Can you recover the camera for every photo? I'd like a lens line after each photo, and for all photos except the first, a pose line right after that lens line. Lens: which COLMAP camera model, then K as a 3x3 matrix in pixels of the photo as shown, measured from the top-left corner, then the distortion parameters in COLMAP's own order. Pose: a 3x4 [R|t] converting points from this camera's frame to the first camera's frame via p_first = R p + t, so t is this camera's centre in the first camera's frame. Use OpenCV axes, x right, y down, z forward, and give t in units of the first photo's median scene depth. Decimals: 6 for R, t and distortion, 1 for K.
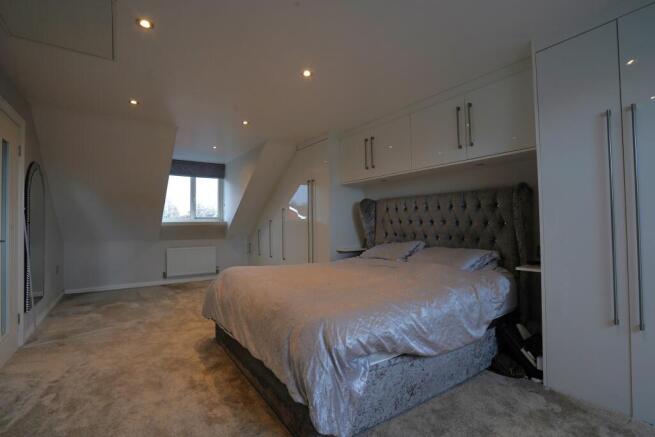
lens RADIAL K [[302.2, 0, 322.3], [0, 302.2, 219.3], [0, 0, 1]] dist [-0.056248, 0.017101]
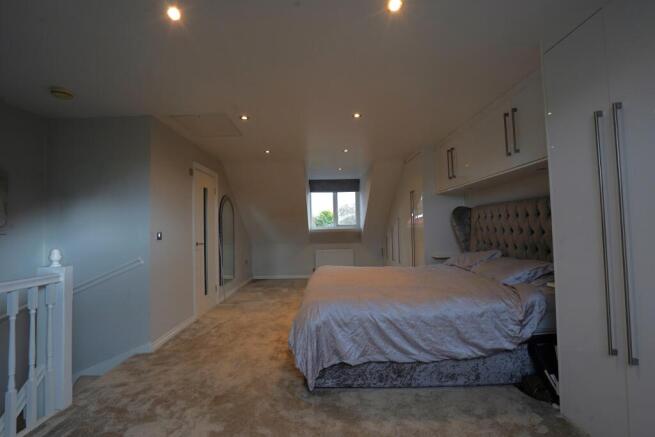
lens RADIAL K [[302.2, 0, 322.3], [0, 302.2, 219.3], [0, 0, 1]] dist [-0.056248, 0.017101]
pose [[0.829173, -0.026038, -0.558385, 0.393845], [0.022543, 0.999660, -0.013140, -0.028125], [0.558537, -0.001692, 0.829478, -0.109450]]
